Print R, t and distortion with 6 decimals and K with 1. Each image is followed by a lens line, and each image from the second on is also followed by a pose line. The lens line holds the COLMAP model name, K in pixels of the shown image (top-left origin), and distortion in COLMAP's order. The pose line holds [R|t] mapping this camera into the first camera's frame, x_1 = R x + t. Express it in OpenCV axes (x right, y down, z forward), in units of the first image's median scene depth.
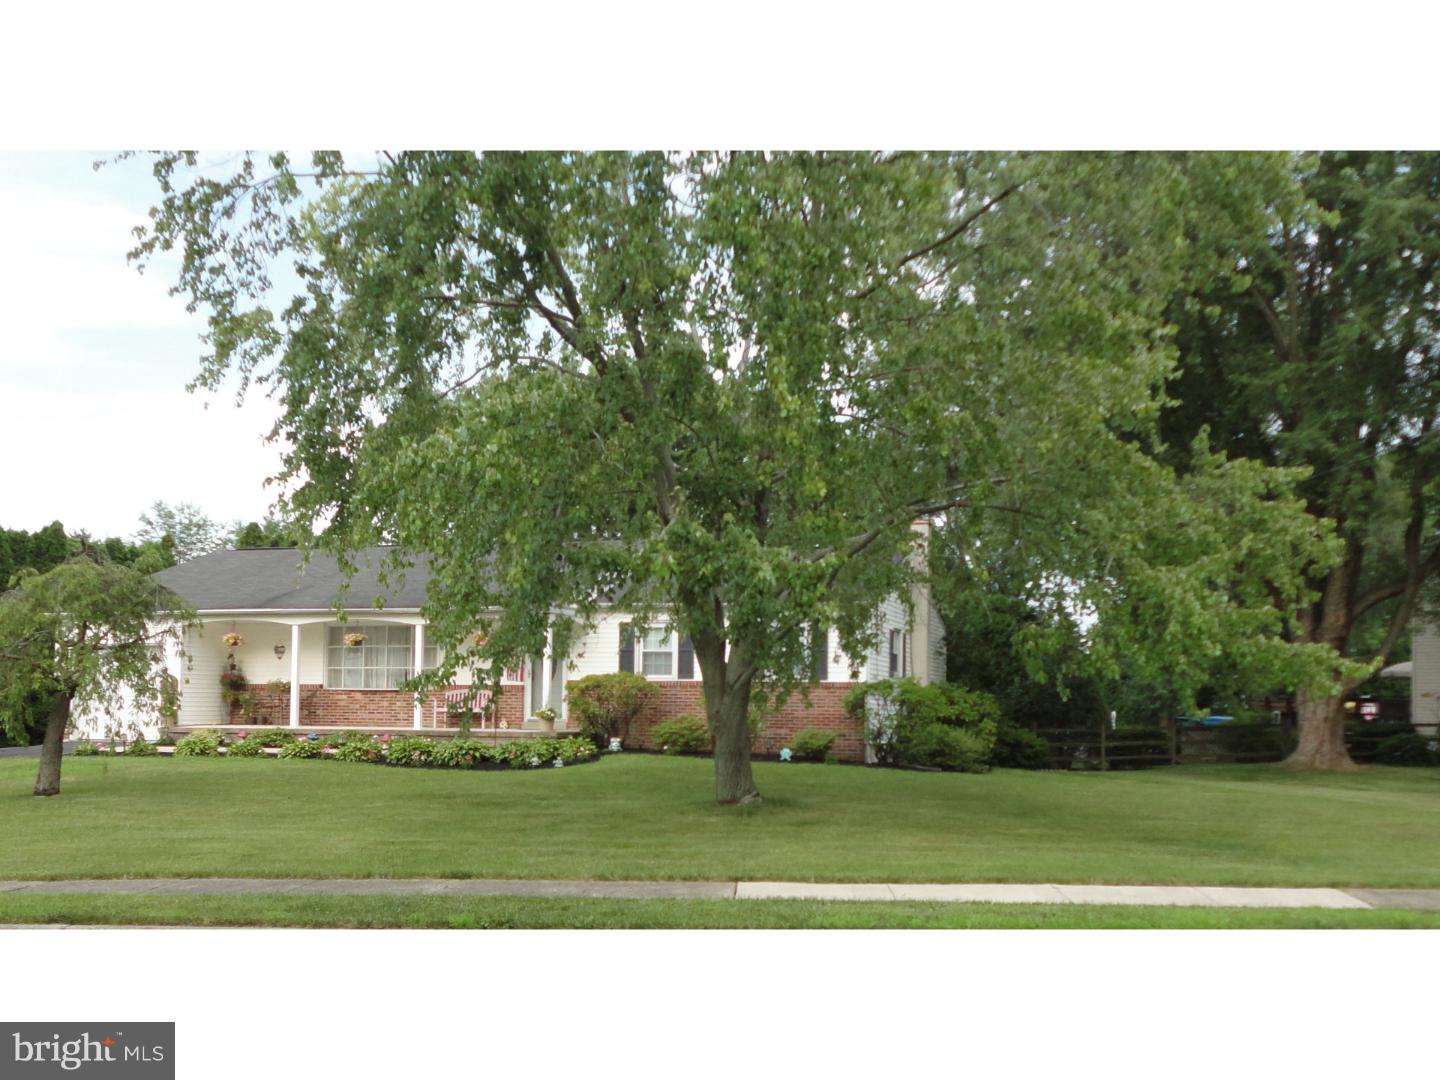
lens RADIAL K [[1050.6, 0, 721.5], [0, 1050.6, 517.5], [0, 0, 1]] dist [0.010292, -0.006156]
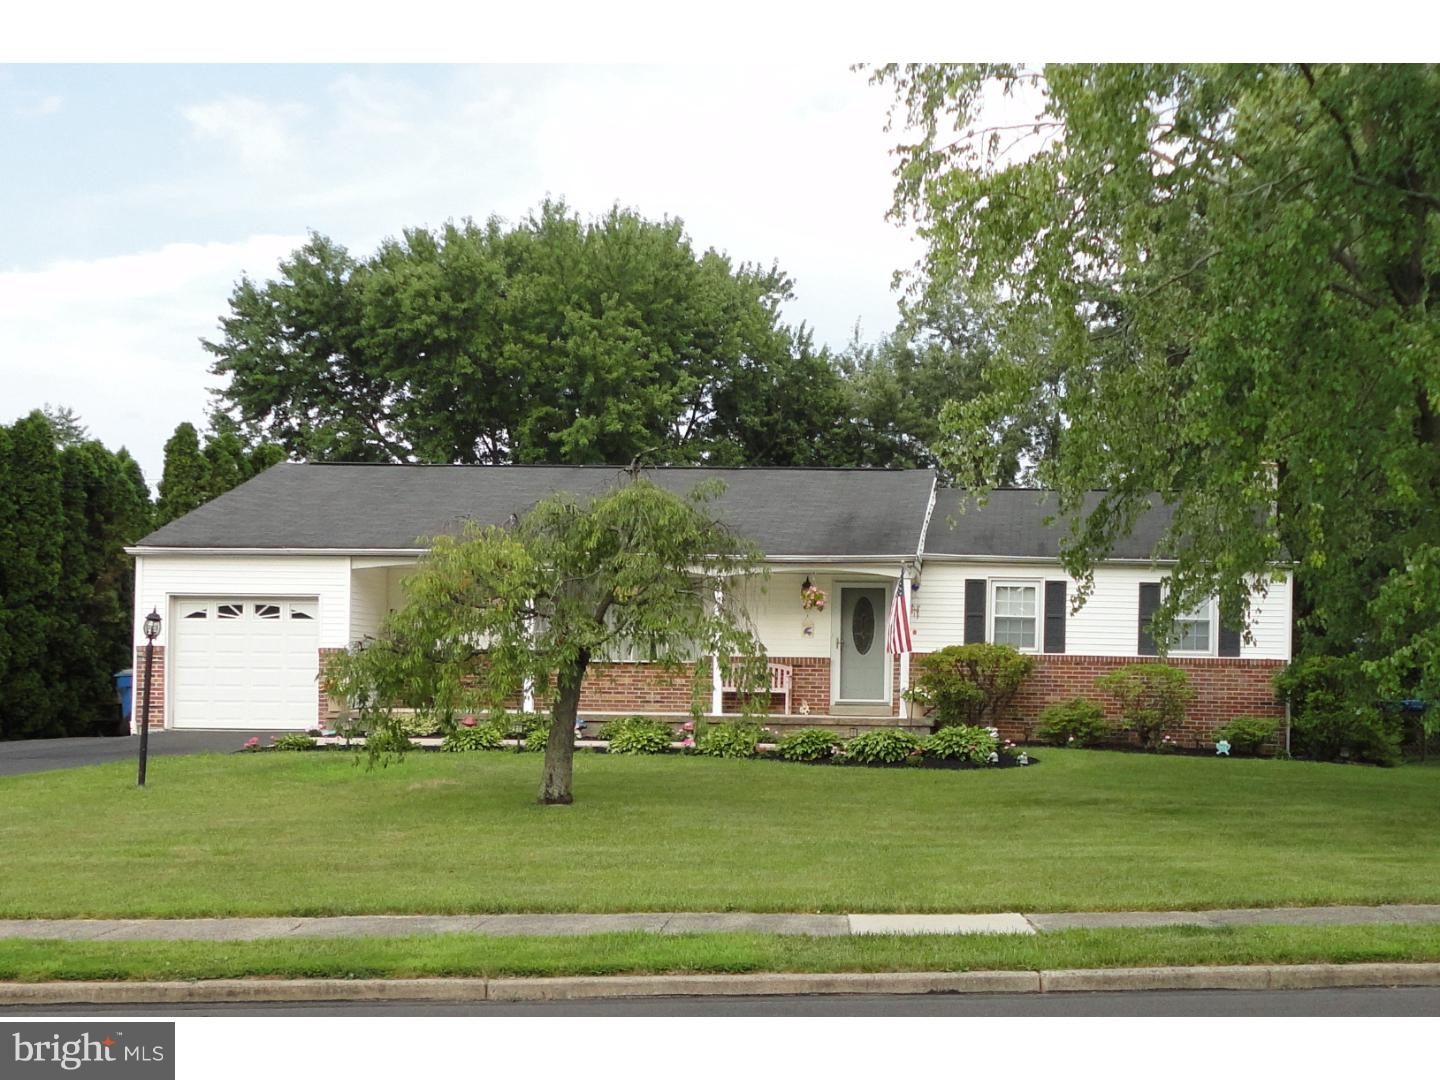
lens RADIAL K [[1375.3, 0, 720.0], [0, 1375.3, 499.3], [0, 0, 1]] dist [0.024328, 0.009594]
pose [[0.979145, 0.034140, 0.200272, -0.513094], [-0.042895, 0.998297, 0.039537, 0.007755], [-0.198581, -0.047303, 0.978942, 0.039494]]
